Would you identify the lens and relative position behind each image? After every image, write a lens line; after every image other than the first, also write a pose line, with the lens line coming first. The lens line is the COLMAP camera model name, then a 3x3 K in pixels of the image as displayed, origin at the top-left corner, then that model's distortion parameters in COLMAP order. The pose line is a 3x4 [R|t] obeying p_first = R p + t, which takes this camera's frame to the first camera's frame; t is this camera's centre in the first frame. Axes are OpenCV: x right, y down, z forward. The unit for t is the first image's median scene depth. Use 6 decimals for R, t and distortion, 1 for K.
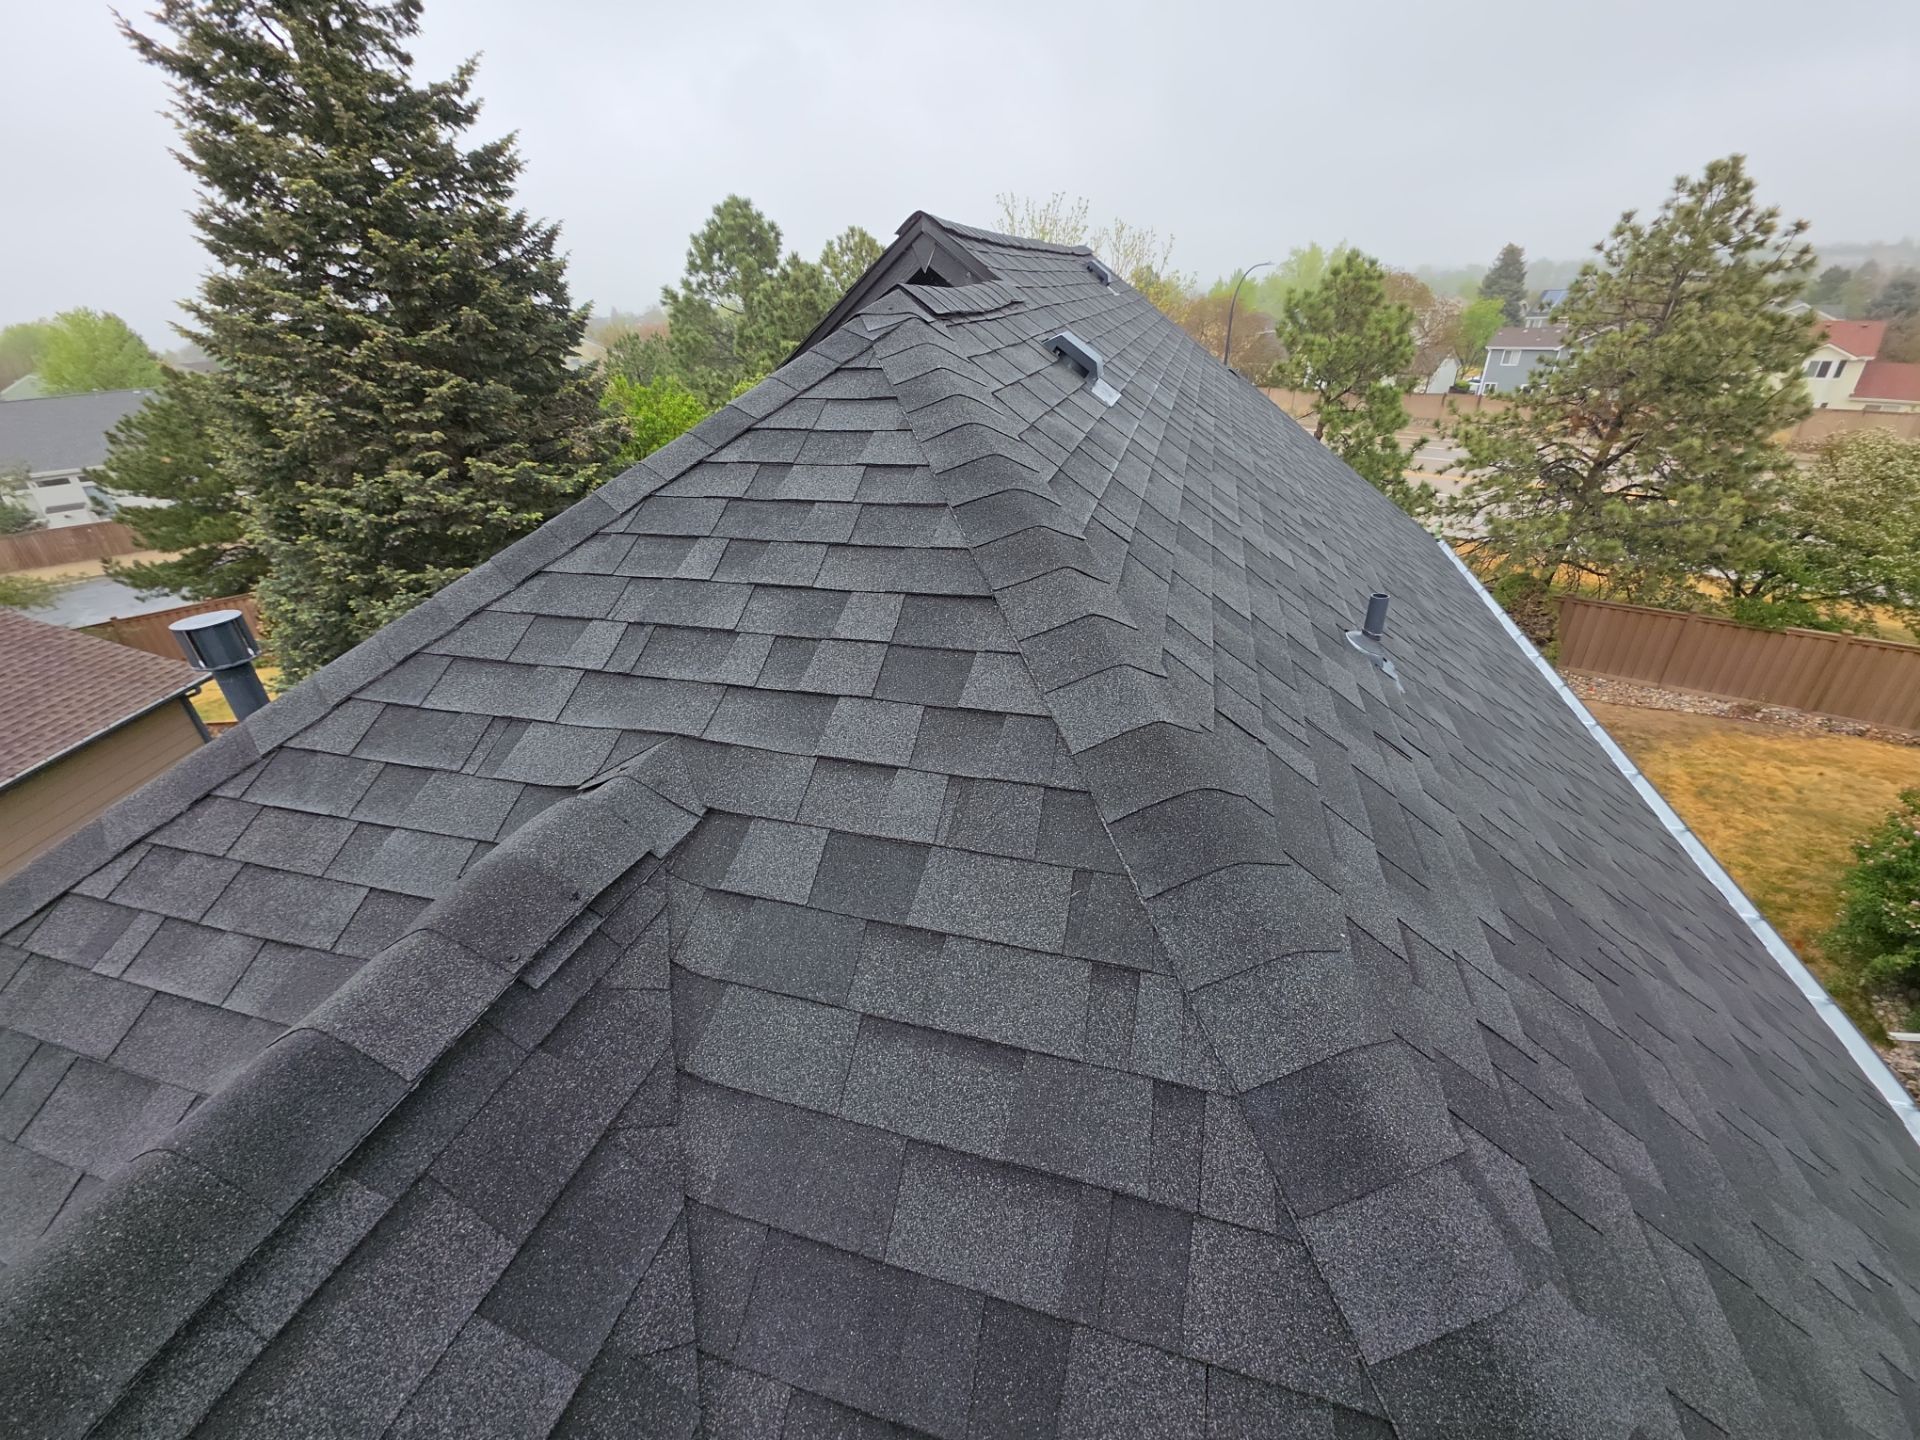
lens RADIAL K [[779.9, 0, 957.3], [0, 779.9, 724.3], [0, 0, 1]] dist [0.016302, -0.007944]
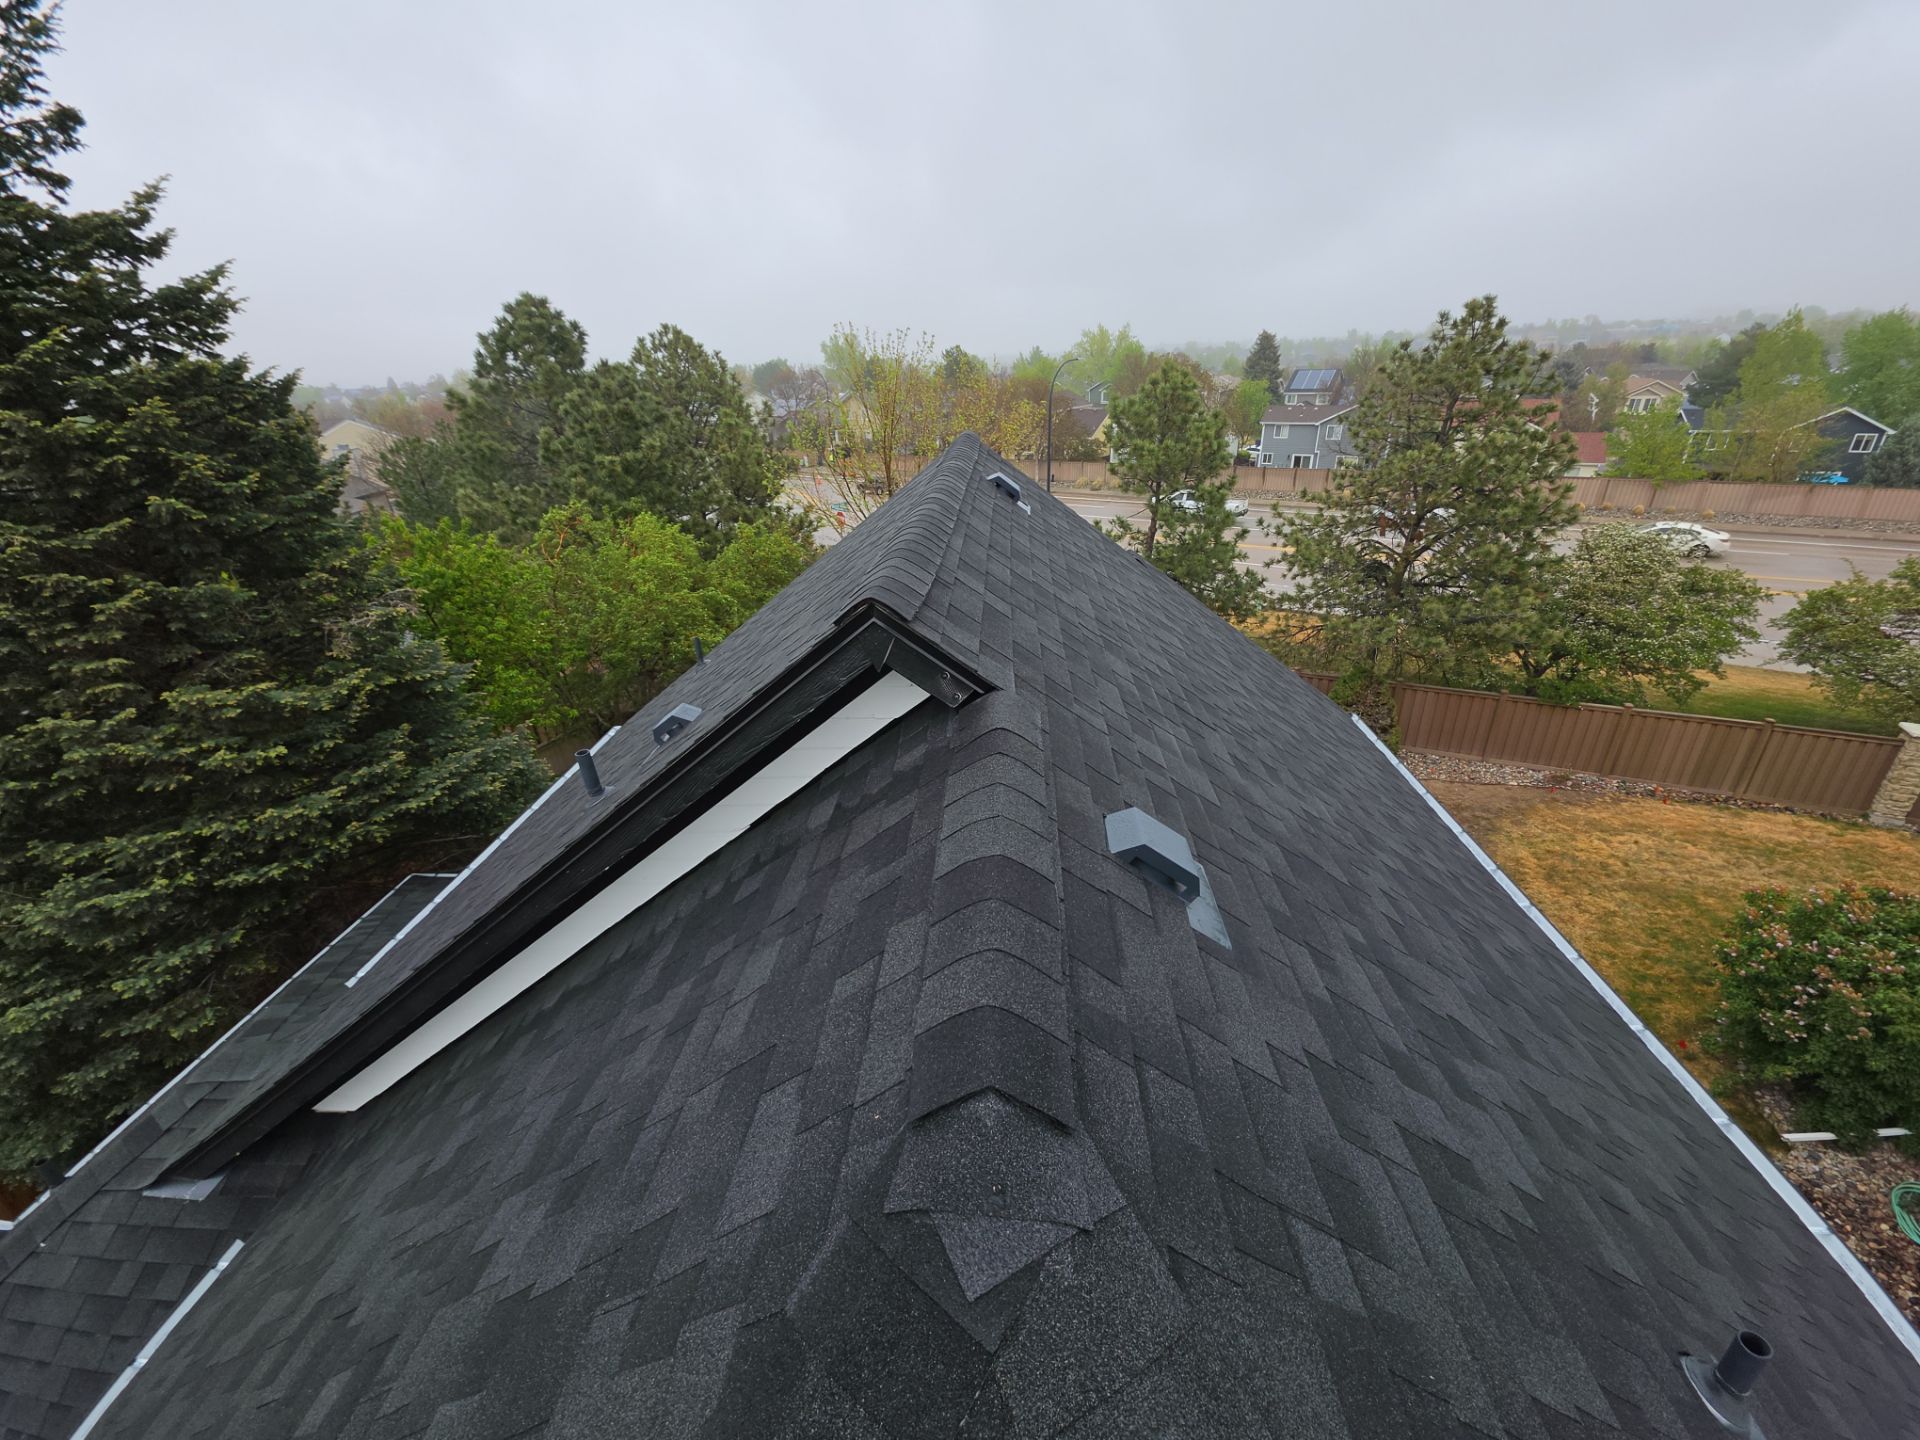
lens RADIAL K [[779.9, 0, 957.3], [0, 779.9, 724.3], [0, 0, 1]] dist [0.016302, -0.007944]
pose [[0.977345, -0.084093, 0.194230, -0.023832], [0.097642, 0.993335, -0.061254, -0.109799], [-0.187784, 0.078831, 0.979042, 0.079206]]
